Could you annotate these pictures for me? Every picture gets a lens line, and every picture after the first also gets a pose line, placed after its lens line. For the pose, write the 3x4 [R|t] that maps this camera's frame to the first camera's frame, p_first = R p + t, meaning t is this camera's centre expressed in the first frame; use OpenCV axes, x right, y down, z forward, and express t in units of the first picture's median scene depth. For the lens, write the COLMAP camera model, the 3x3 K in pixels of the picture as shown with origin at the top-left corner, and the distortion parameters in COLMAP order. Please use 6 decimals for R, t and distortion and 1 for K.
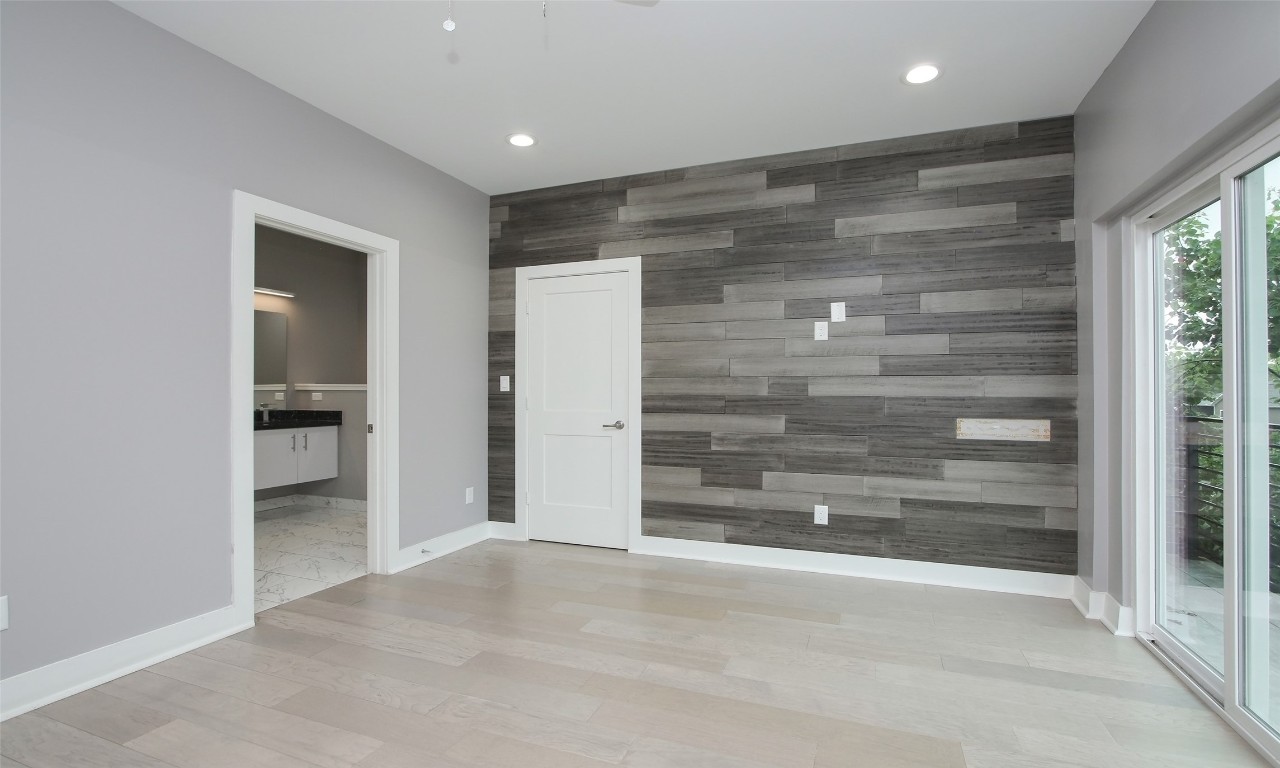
lens RADIAL K [[609.7, 0, 640.0], [0, 609.7, 384.0], [0, 0, 1]] dist [-0.012010, 0.000841]
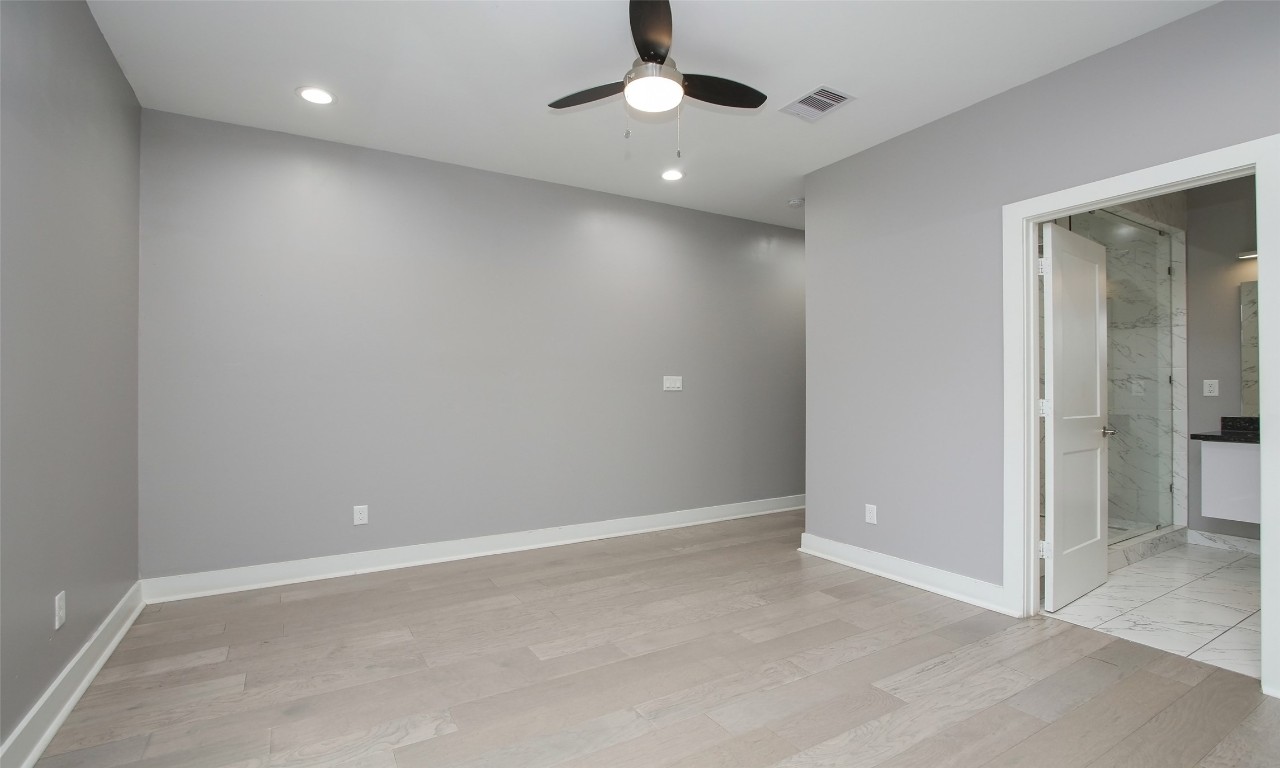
lens RADIAL K [[574.5, 0, 633.5], [0, 574.5, 389.0], [0, 0, 1]] dist [-0.017638, 0.001479]
pose [[-0.613951, -0.004187, -0.789333, 0.430008], [0.008927, 0.999885, -0.012248, 0.010594], [0.789294, -0.014566, -0.613843, 0.863314]]
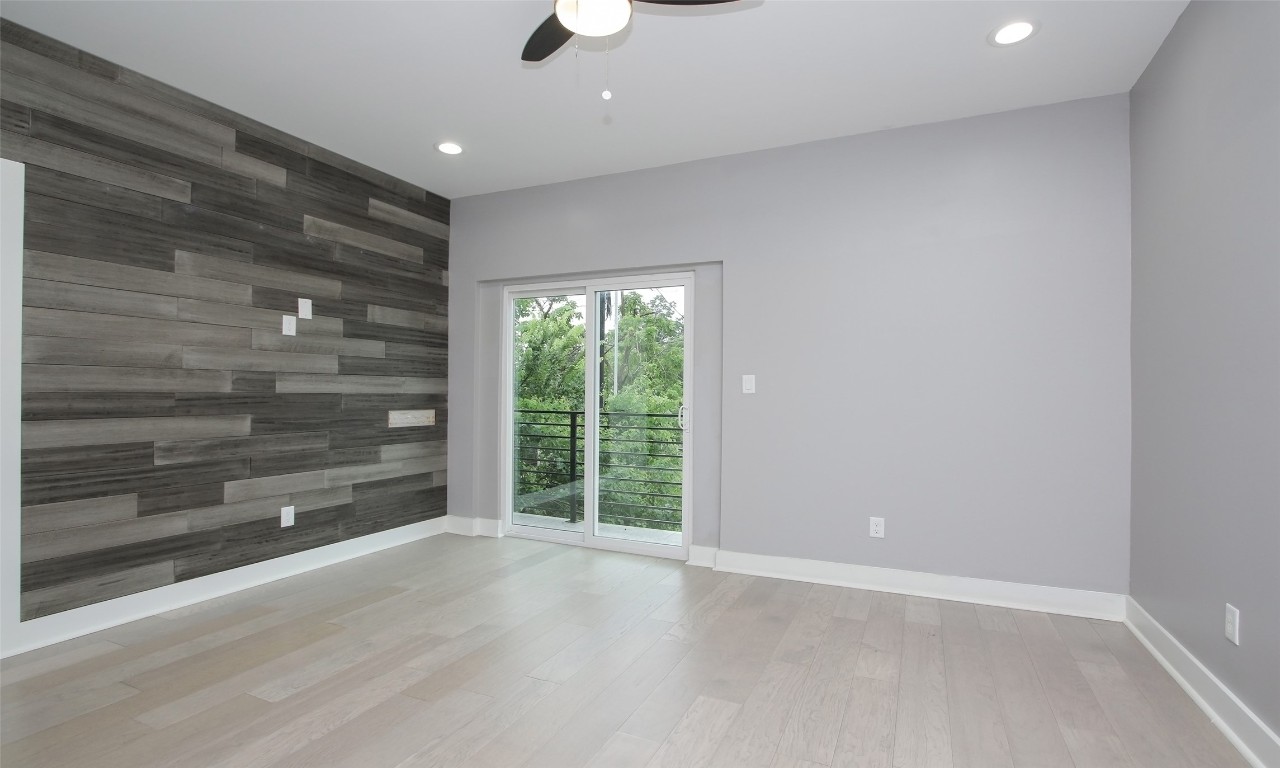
lens RADIAL K [[625.1, 0, 658.8], [0, 625.1, 385.7], [0, 0, 1]] dist [-0.012337, 0.001188]
pose [[0.024837, 0.009243, 0.999649, -0.679808], [-0.020140, 0.999759, -0.008743, 0.004940], [-0.999489, -0.019916, 0.025017, 0.396473]]
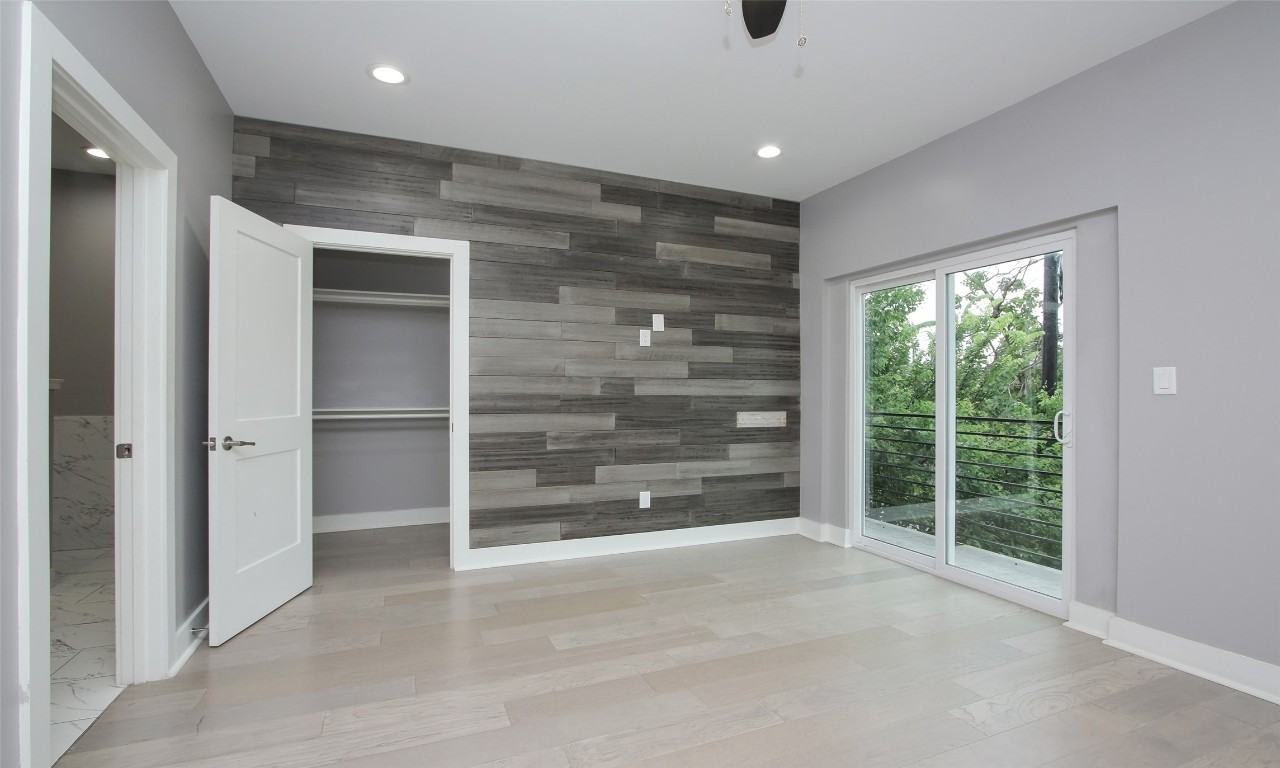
lens RADIAL K [[609.4, 0, 643.5], [0, 609.4, 387.6], [0, 0, 1]] dist [-0.017663, 0.001442]
pose [[0.702540, 0.006225, 0.711617, -0.521373], [-0.011103, 0.999936, 0.002215, 0.002946], [-0.711558, -0.009457, 0.702564, 0.205243]]
